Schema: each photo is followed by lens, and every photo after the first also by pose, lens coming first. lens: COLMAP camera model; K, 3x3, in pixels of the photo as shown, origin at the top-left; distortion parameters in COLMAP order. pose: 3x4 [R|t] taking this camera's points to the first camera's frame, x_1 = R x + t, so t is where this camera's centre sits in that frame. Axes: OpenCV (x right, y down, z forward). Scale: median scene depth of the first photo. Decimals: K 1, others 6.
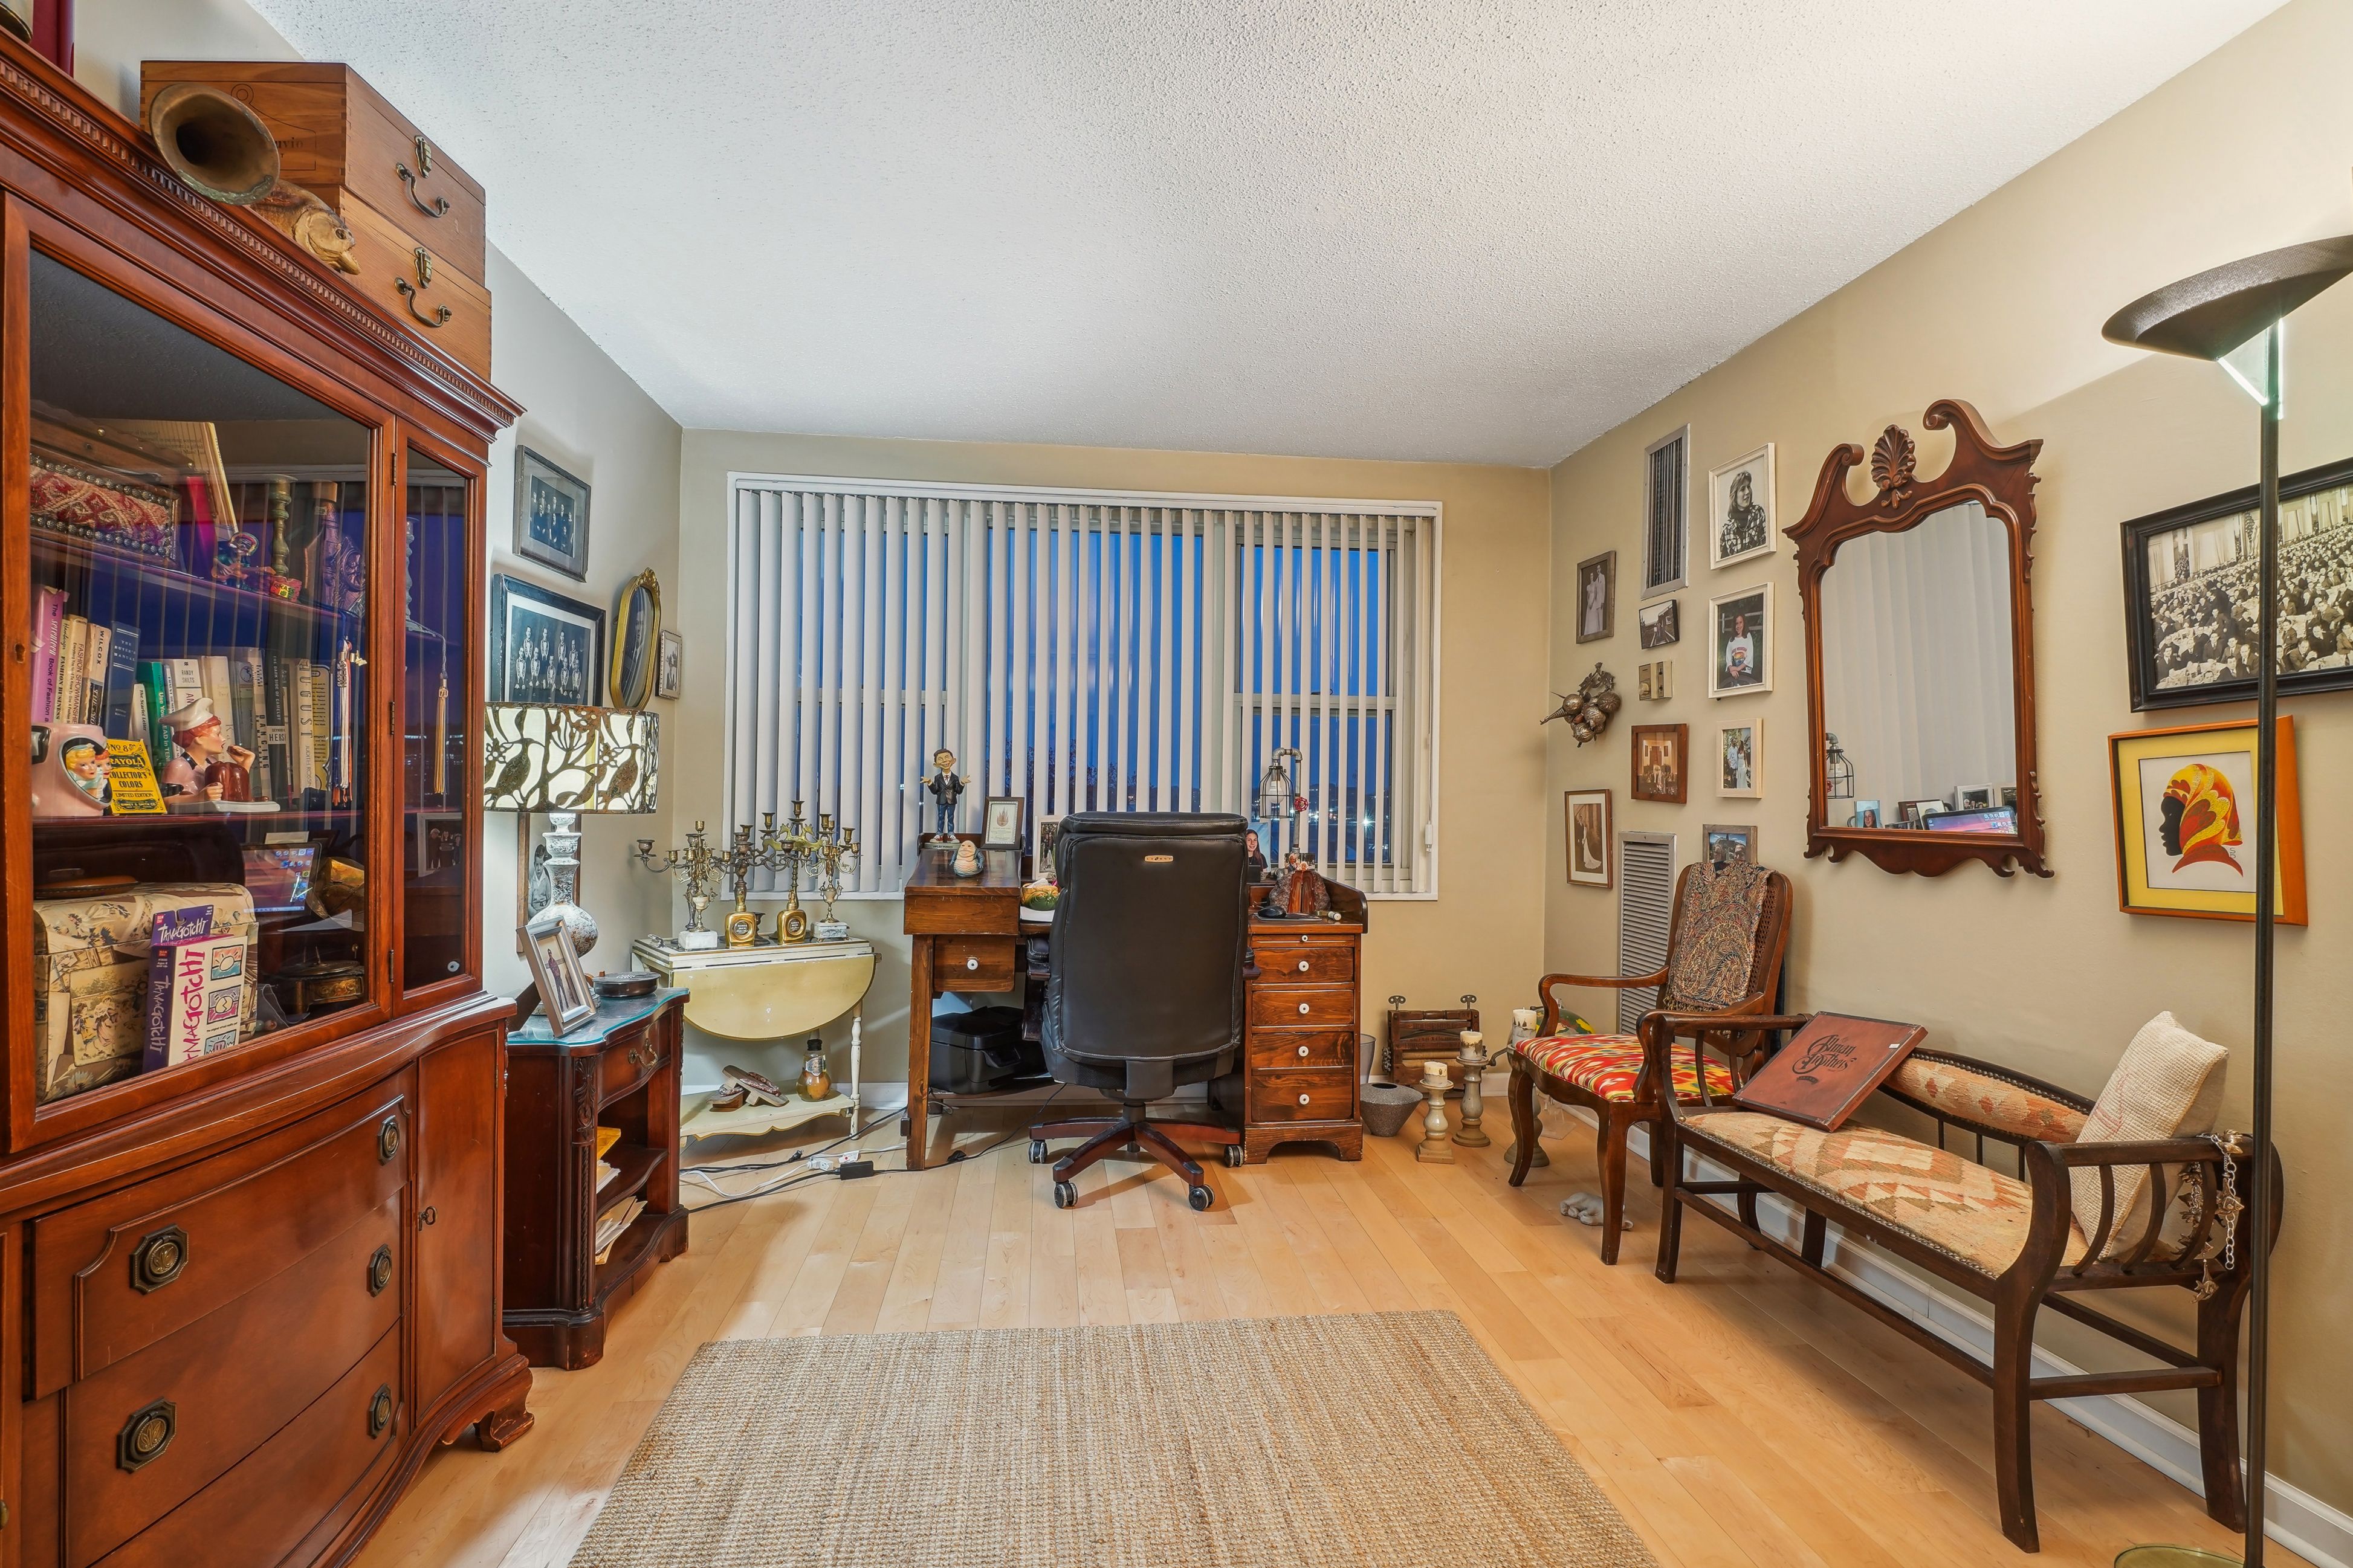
lens RADIAL K [[1078.9, 0, 1174.4], [0, 1078.9, 779.3], [0, 0, 1]] dist [-0.008389, -0.000420]
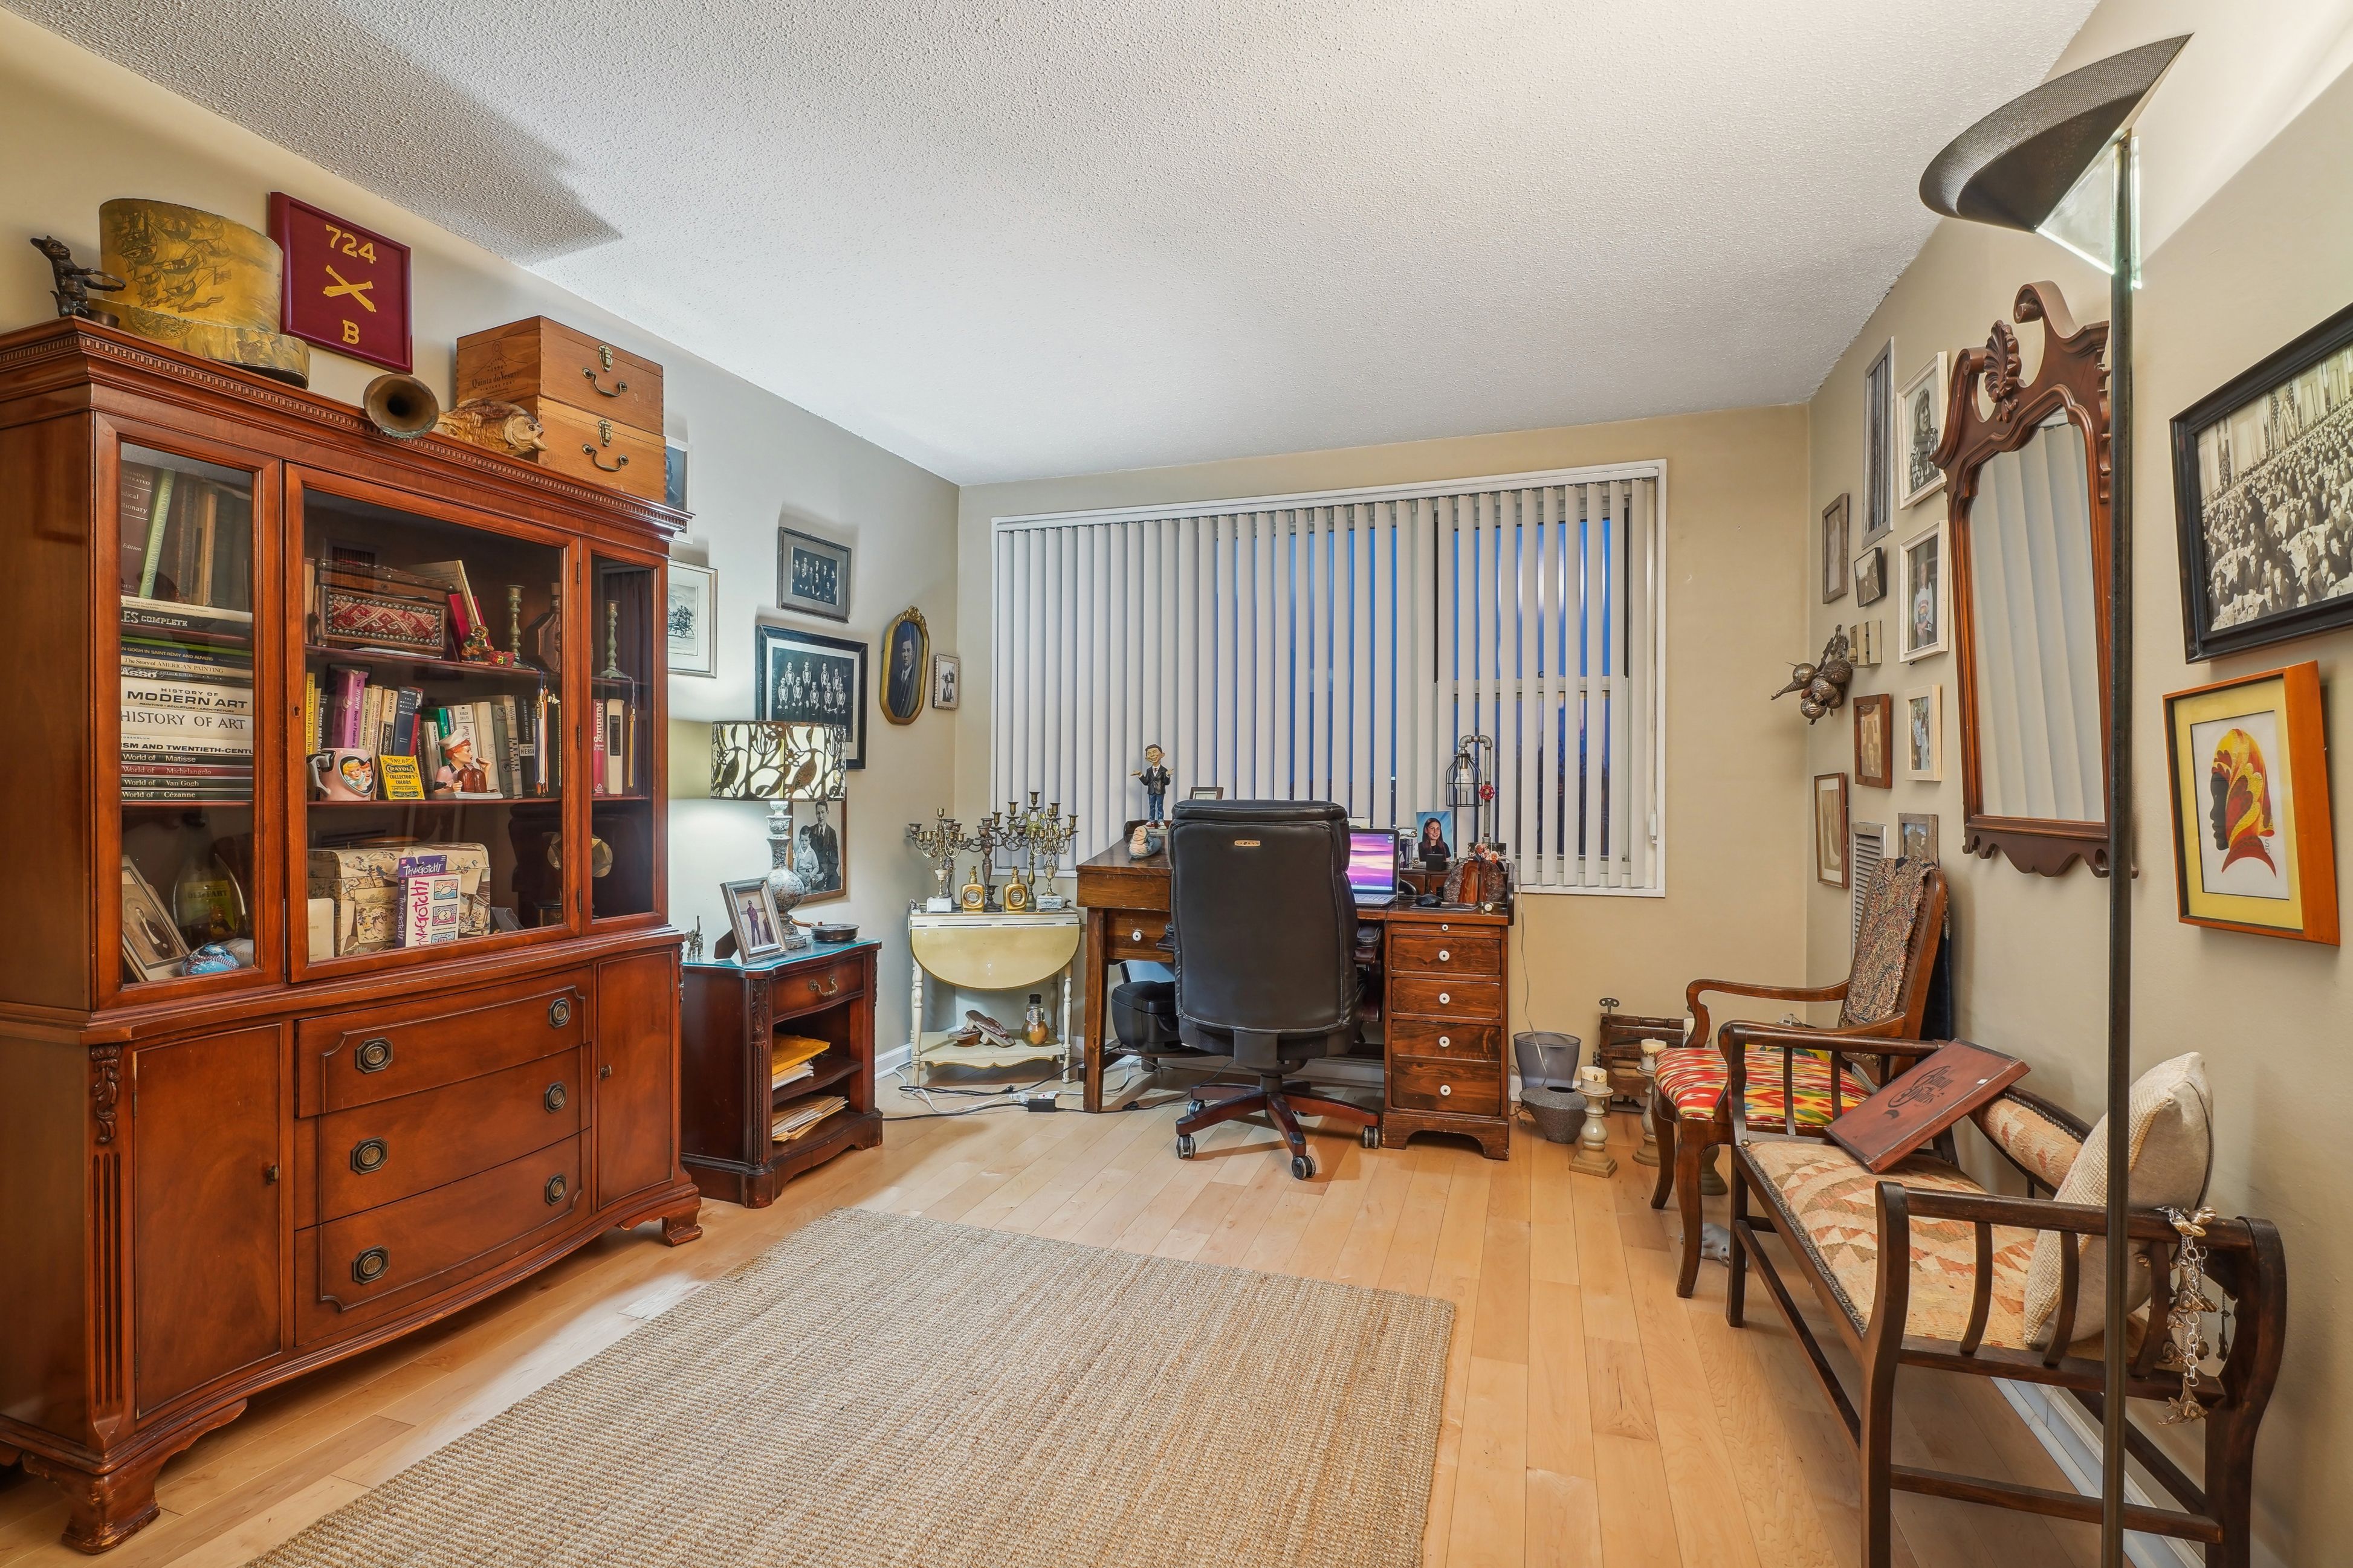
lens RADIAL K [[1087.2, 0, 1164.5], [0, 1087.2, 767.8], [0, 0, 1]] dist [-0.008074, 0.000169]
pose [[0.900884, -0.015747, -0.433775, 0.466495], [0.014363, 0.999876, -0.006469, 0.005502], [0.433823, -0.000403, 0.900998, -0.013250]]
